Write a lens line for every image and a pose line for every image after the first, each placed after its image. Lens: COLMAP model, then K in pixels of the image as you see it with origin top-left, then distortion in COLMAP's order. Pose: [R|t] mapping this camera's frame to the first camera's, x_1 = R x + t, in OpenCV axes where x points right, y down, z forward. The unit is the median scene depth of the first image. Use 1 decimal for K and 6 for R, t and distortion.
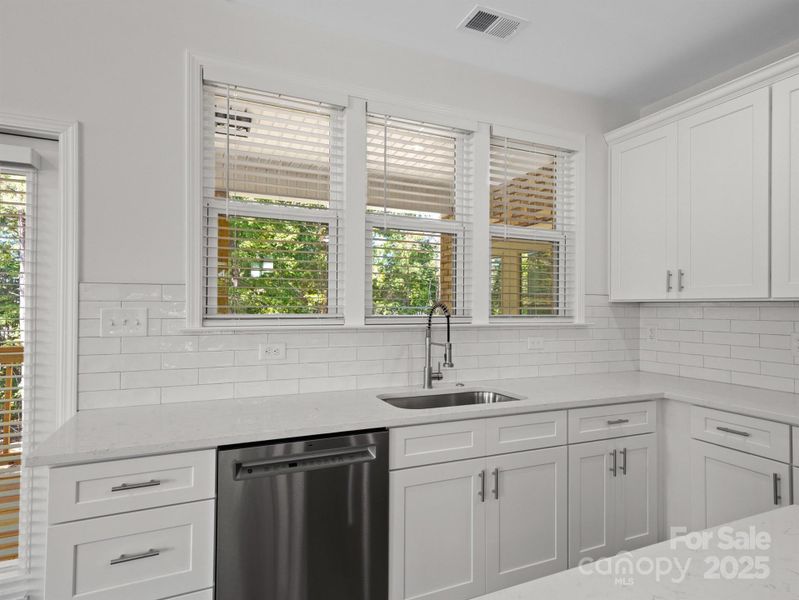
lens RADIAL K [[435.7, 0, 399.5], [0, 435.7, 300.0], [0, 0, 1]] dist [0.016659, -0.000021]
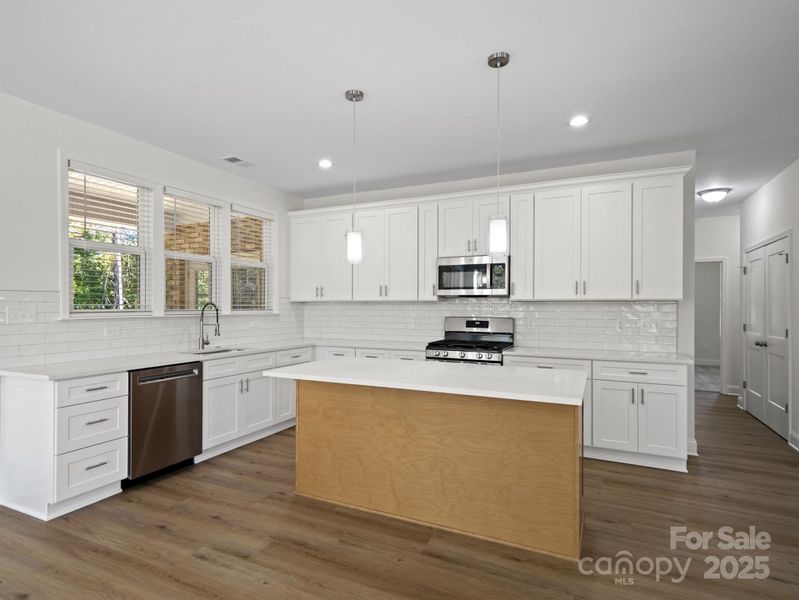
lens RADIAL K [[435.7, 0, 399.5], [0, 435.7, 300.0], [0, 0, 1]] dist [0.016659, -0.000021]
pose [[0.745285, 0.002549, 0.666741, -0.537543], [-0.005012, 0.999986, 0.001779, -0.010819], [-0.666727, -0.004668, 0.745288, -0.910931]]
